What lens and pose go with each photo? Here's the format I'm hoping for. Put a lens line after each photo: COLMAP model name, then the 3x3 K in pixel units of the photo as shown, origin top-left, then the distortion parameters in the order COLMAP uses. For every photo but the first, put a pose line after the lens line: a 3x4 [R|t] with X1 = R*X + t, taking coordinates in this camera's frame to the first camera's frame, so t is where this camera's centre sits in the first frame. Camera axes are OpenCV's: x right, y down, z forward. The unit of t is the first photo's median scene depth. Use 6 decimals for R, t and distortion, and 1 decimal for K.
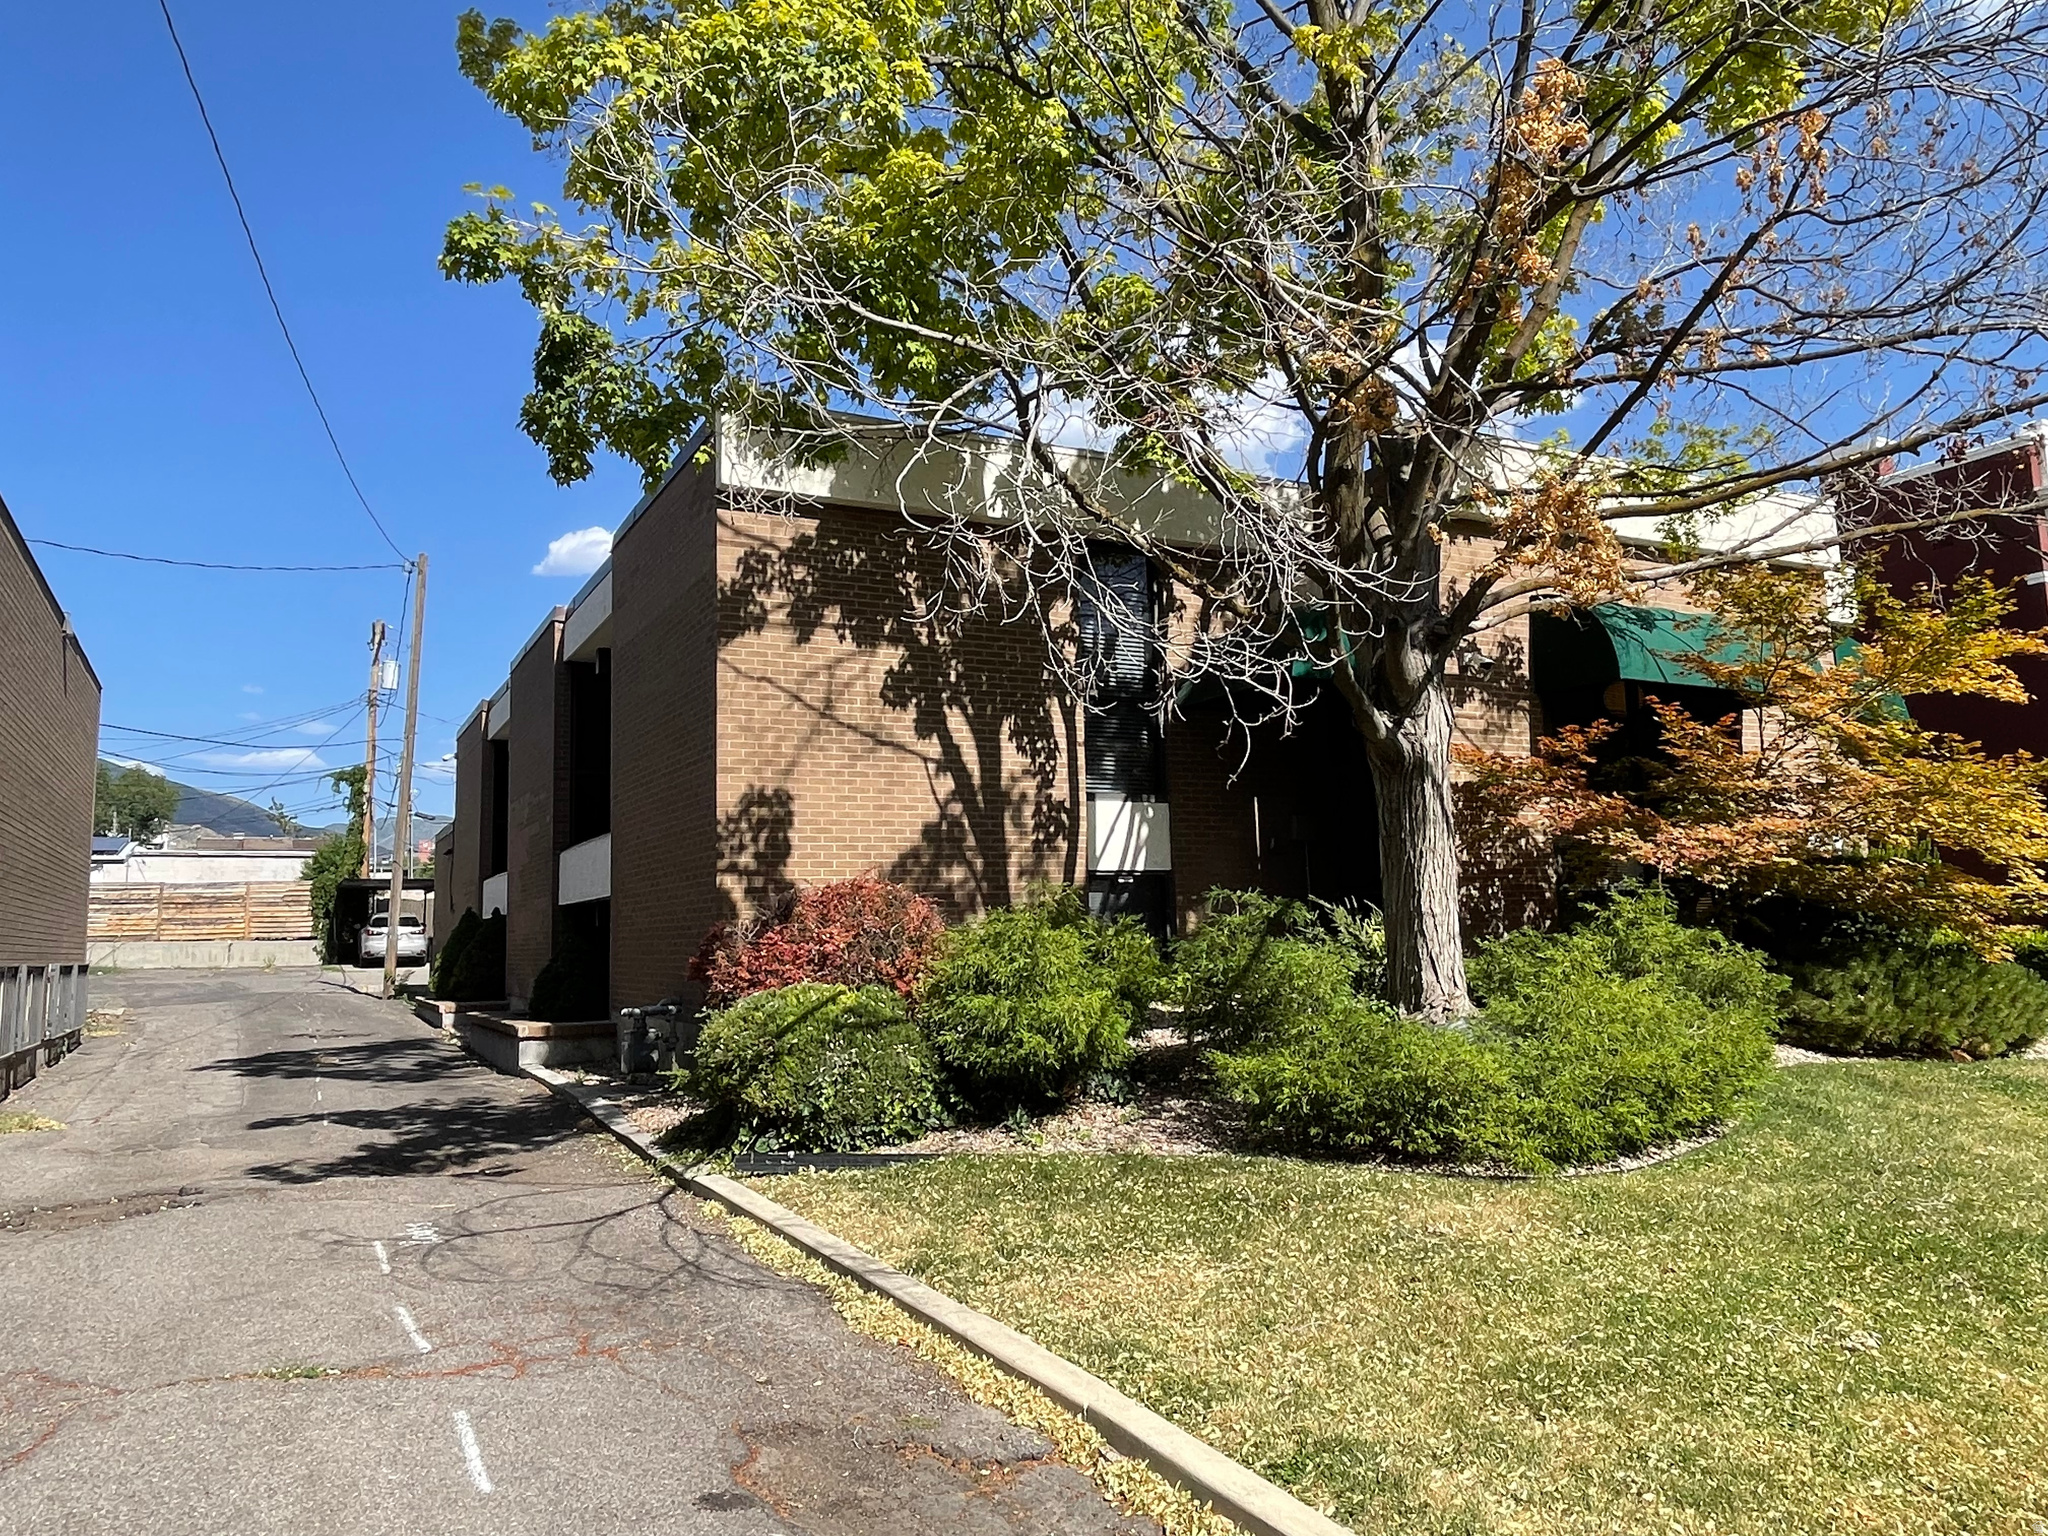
lens RADIAL K [[1374.1, 0, 1015.8], [0, 1374.1, 772.7], [0, 0, 1]] dist [0.006111, -0.004462]
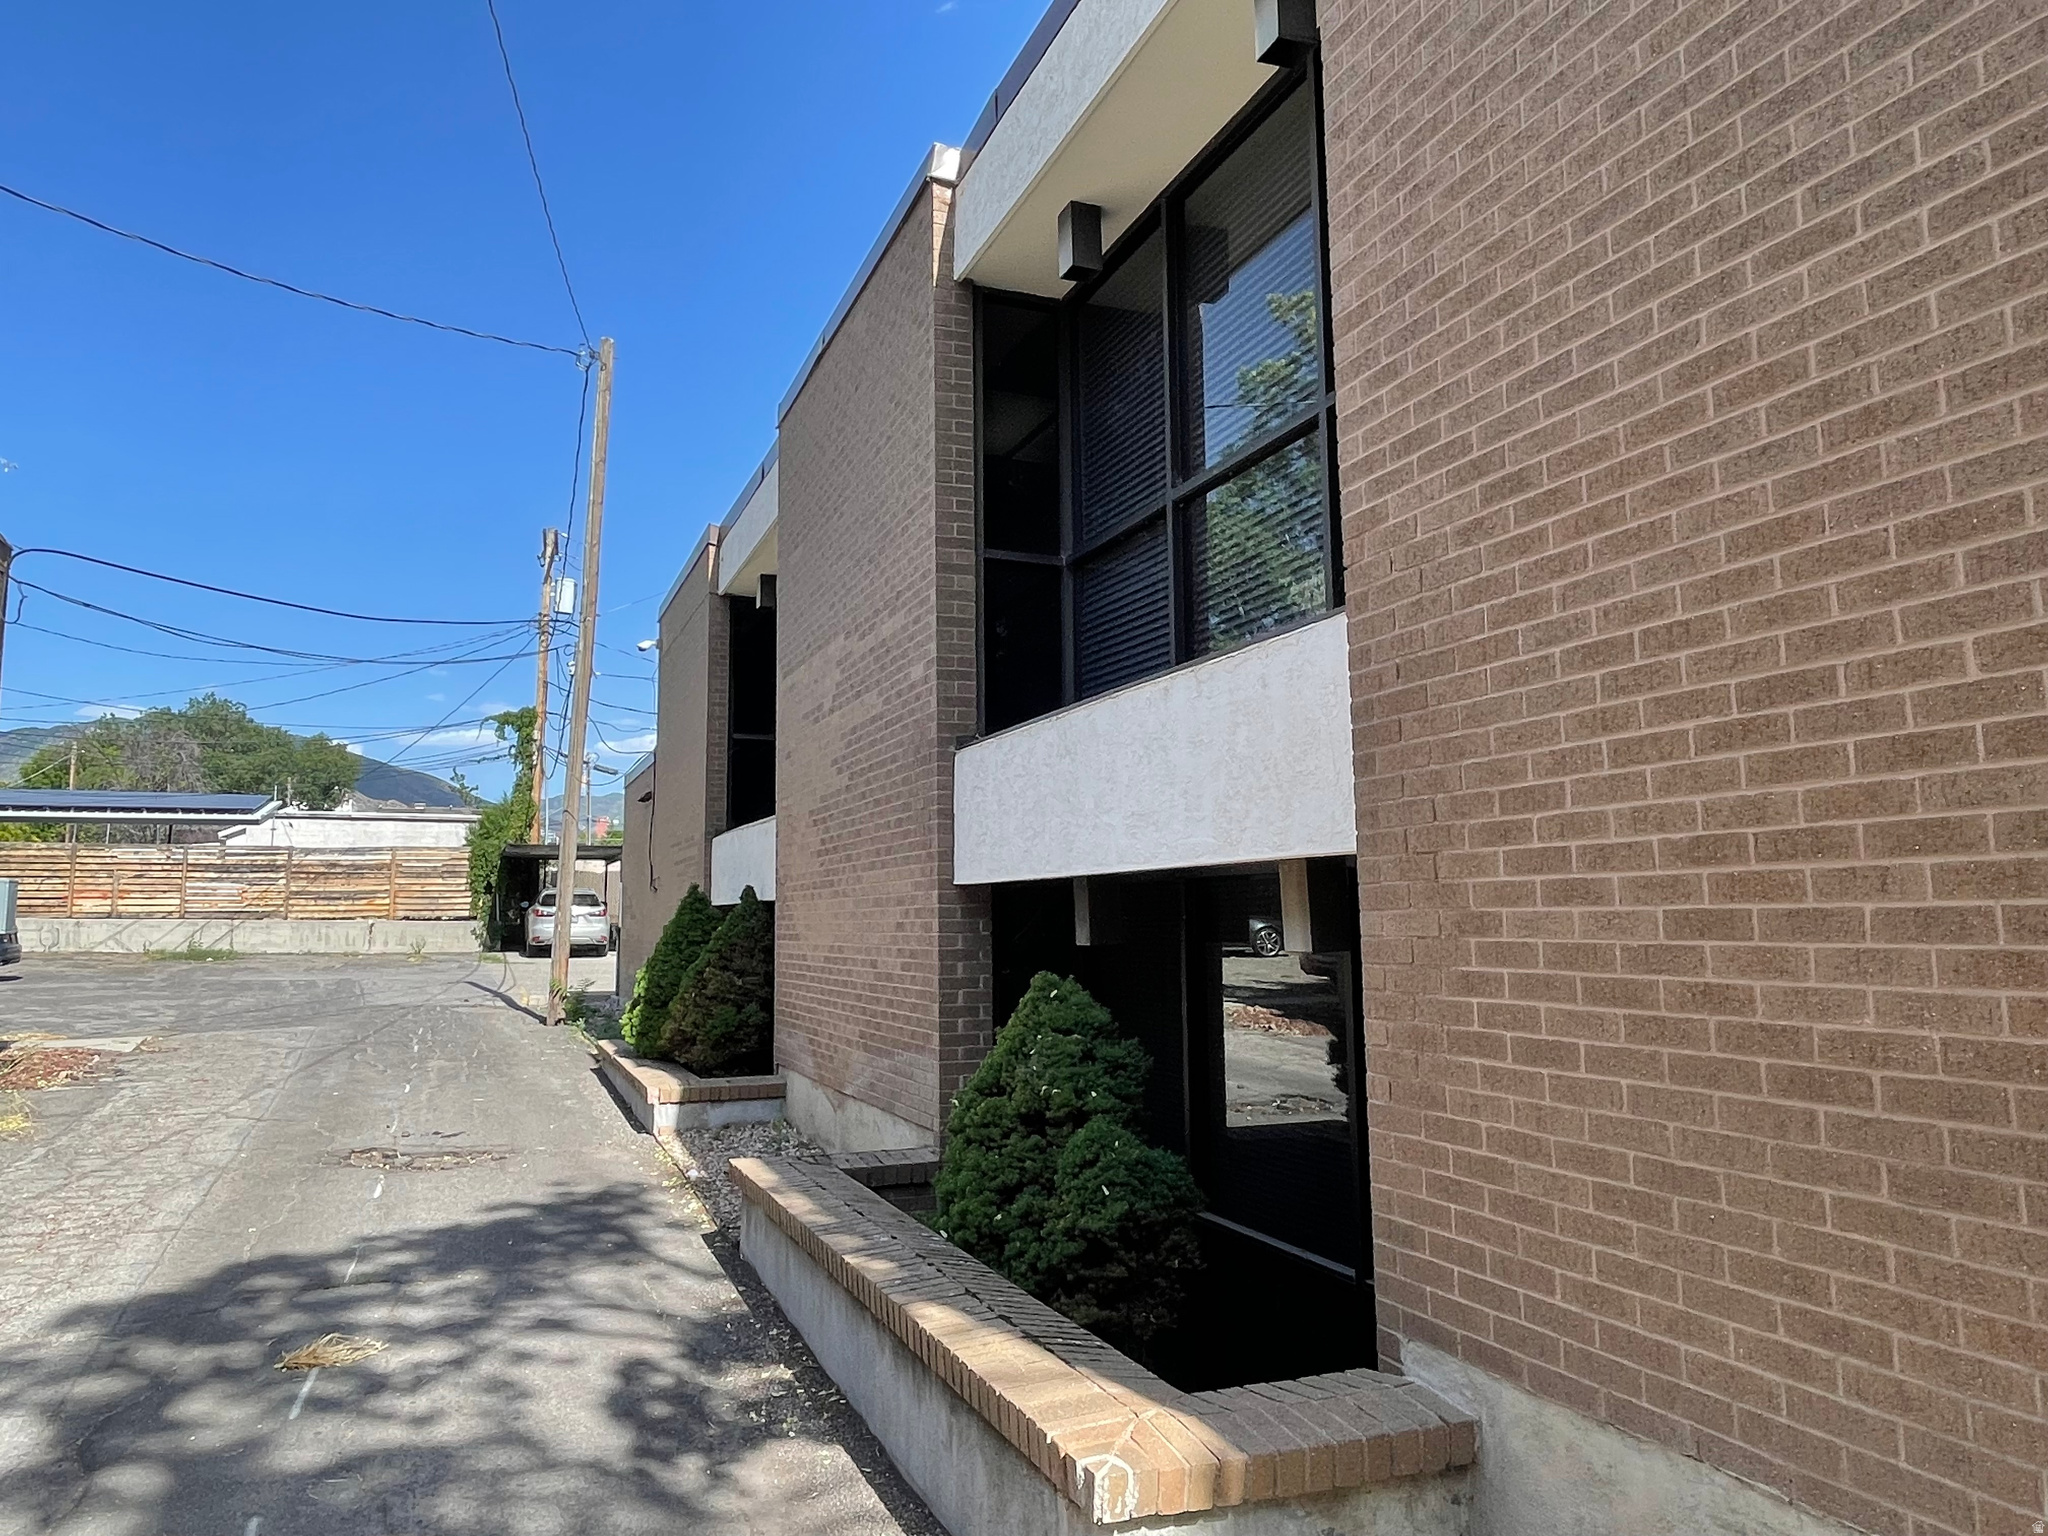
lens RADIAL K [[1374.1, 0, 1021.7], [0, 1374.1, 766.8], [0, 0, 1]] dist [0.006111, -0.004462]
pose [[0.994099, 0.004866, -0.108372, -0.331218], [-0.003868, 0.999948, 0.009417, 0.072572], [0.108412, -0.008942, 0.994066, 0.749331]]
